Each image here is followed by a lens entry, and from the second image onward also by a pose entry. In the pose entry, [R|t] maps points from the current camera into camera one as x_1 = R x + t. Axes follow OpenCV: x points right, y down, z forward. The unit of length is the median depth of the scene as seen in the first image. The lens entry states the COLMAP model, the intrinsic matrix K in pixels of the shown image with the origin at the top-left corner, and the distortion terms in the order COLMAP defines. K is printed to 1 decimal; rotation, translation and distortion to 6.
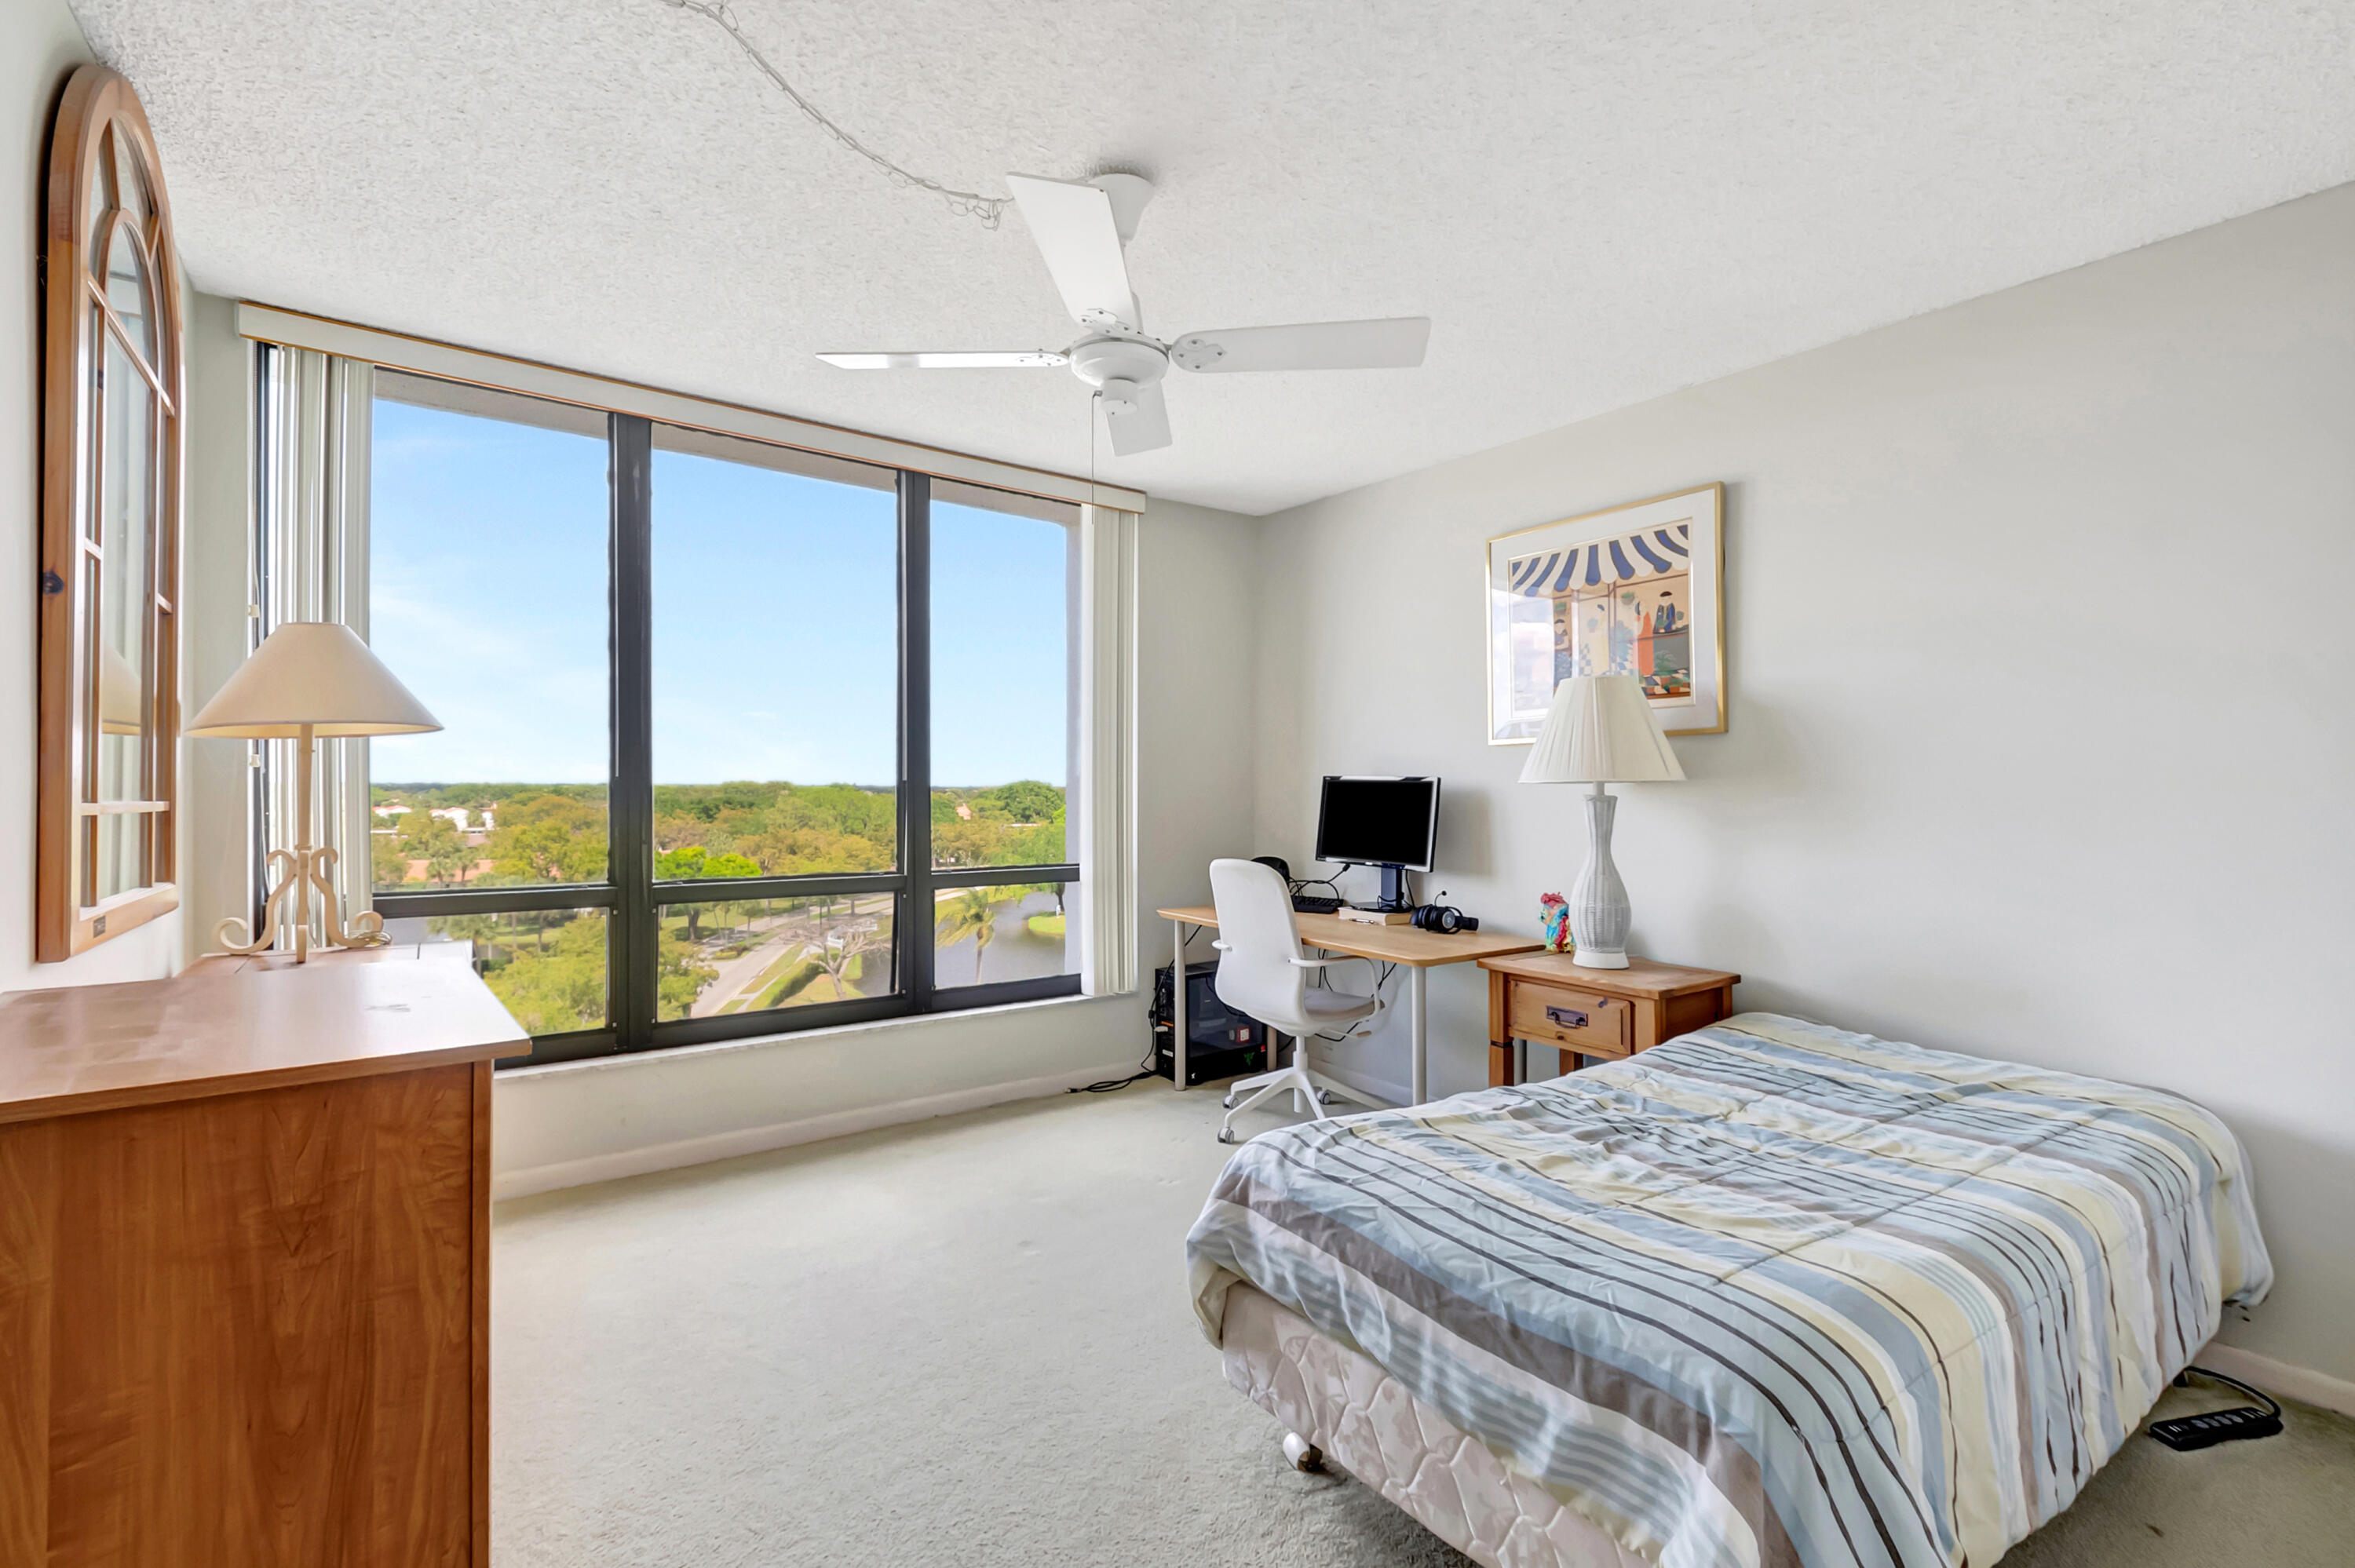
lens RADIAL K [[1052.3, 0, 1177.5], [0, 1052.3, 784.0], [0, 0, 1]] dist [-0.001221, -0.000291]
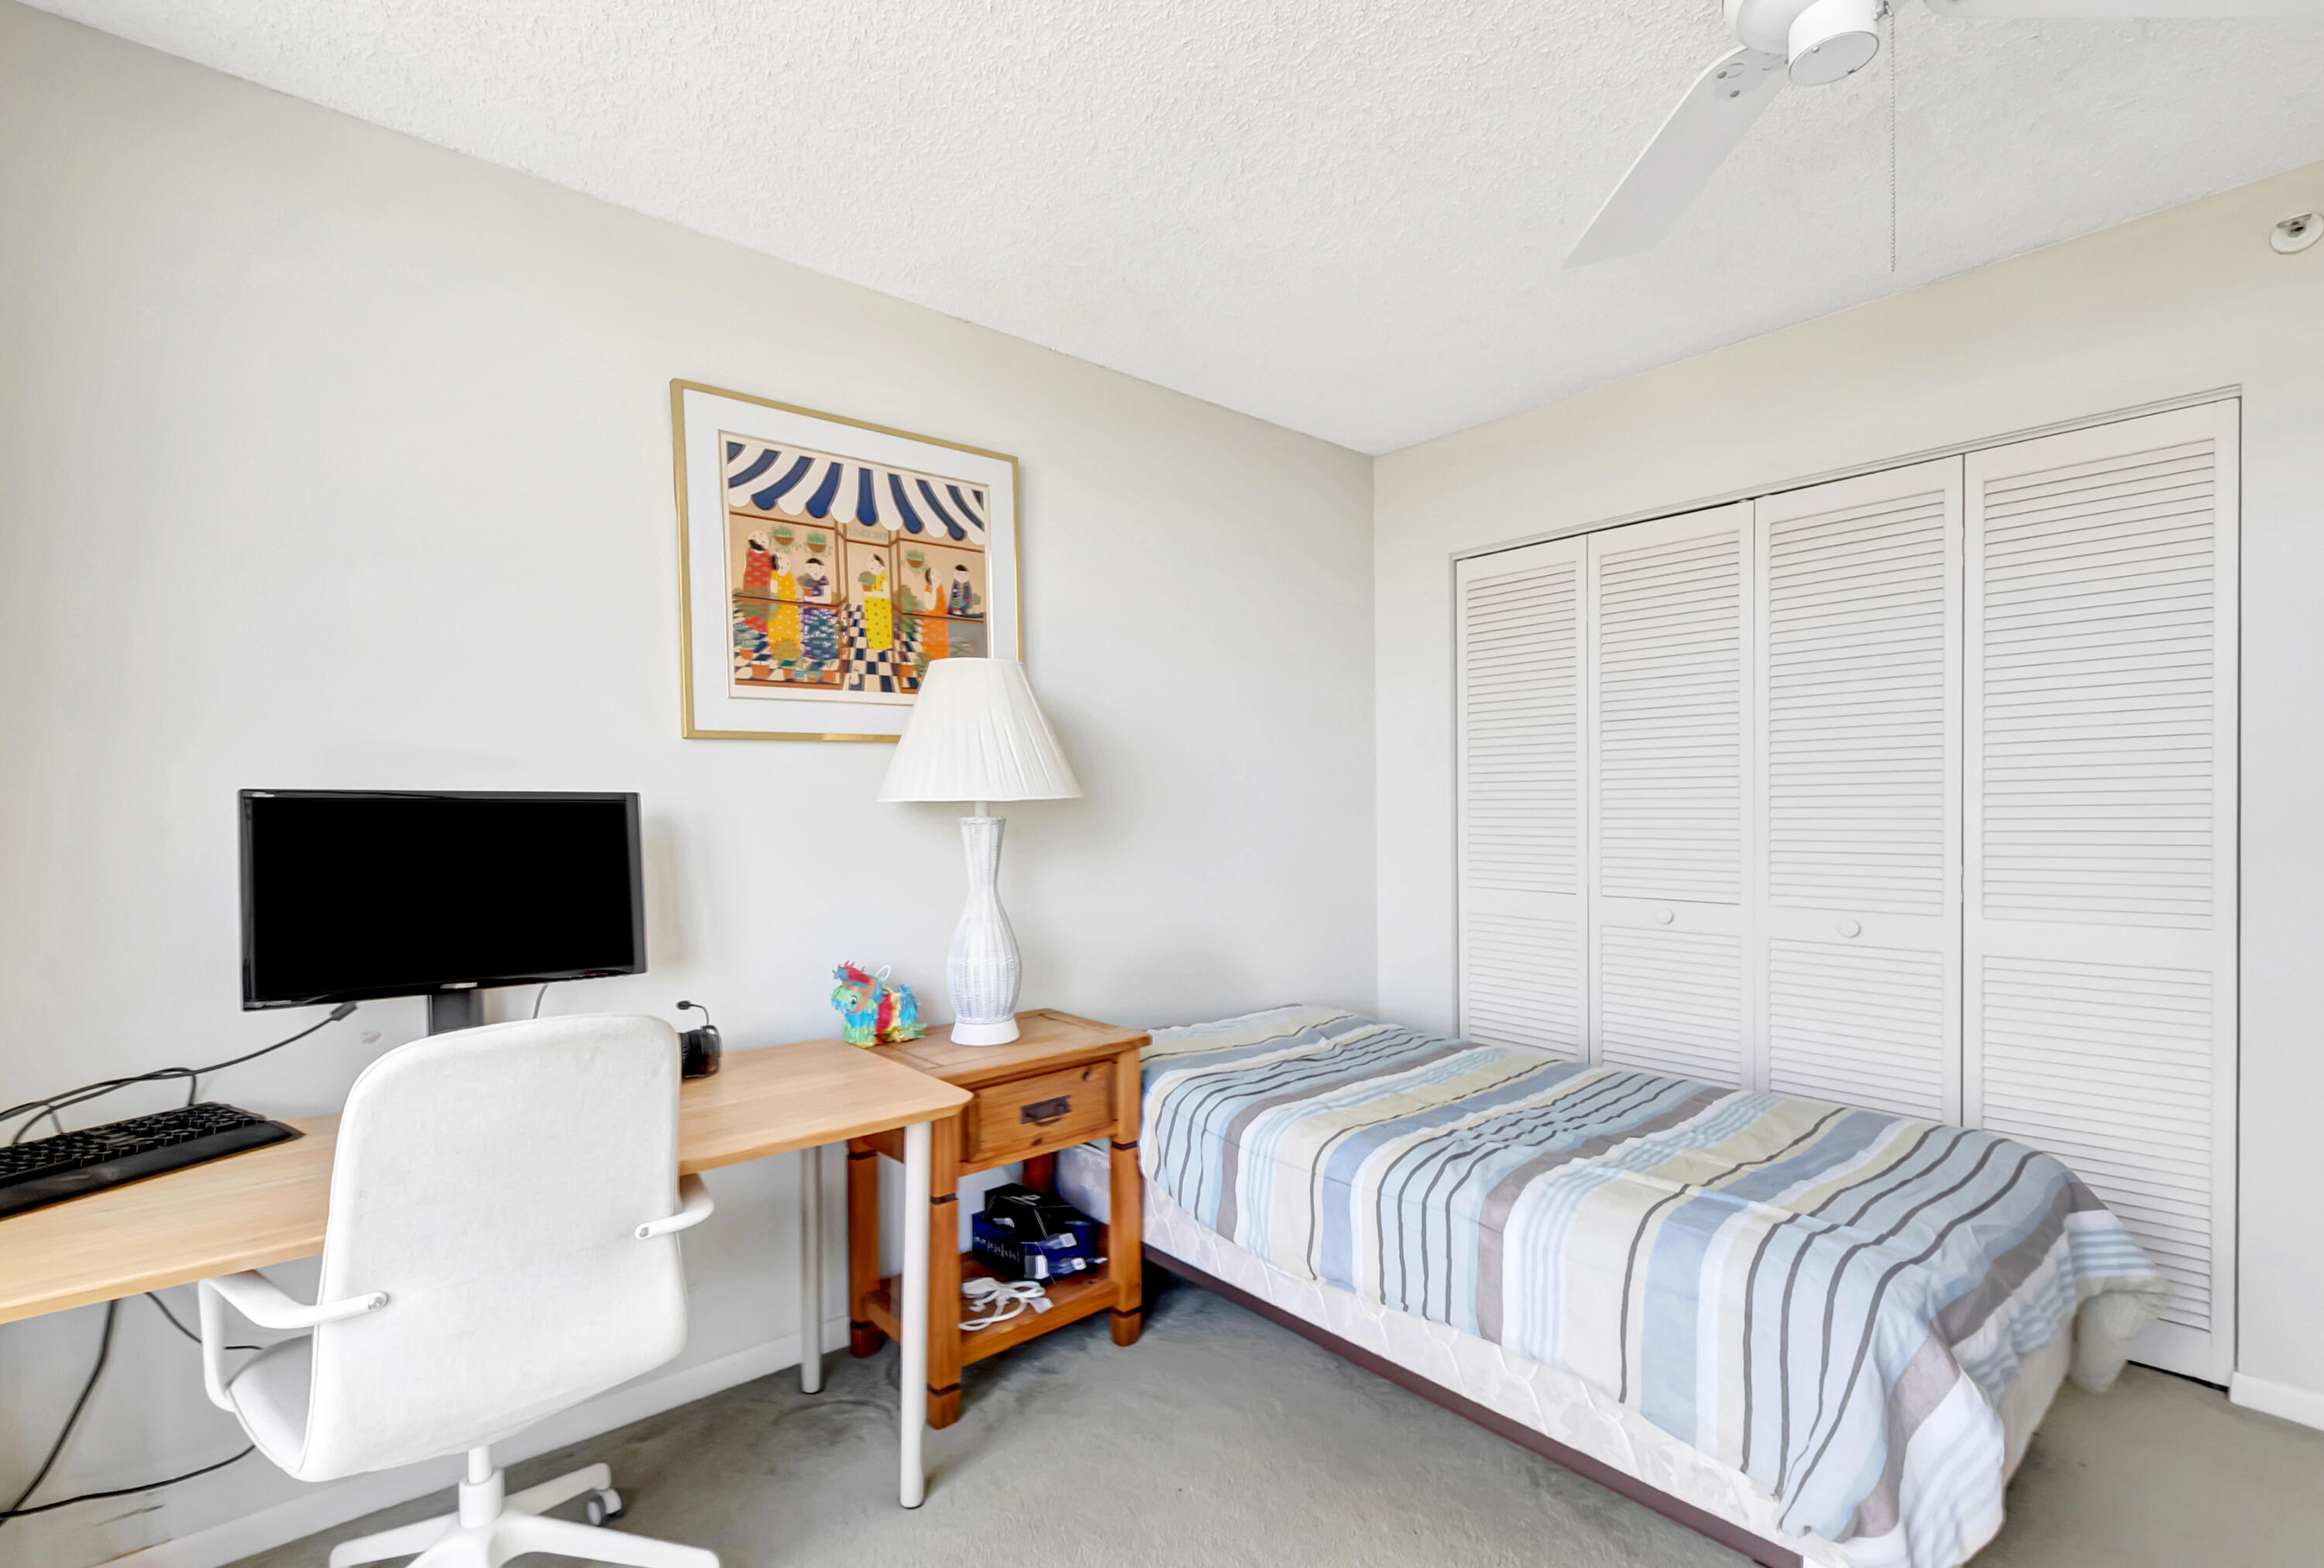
lens RADIAL K [[1065.4, 0, 1165.4], [0, 1065.4, 827.4], [0, 0, 1]] dist [0.000809, -0.000022]
pose [[-0.104046, -0.026767, 0.994212, -0.360419], [0.005878, 0.999604, 0.027527, -0.003088], [-0.994555, 0.008709, -0.103848, 0.905686]]
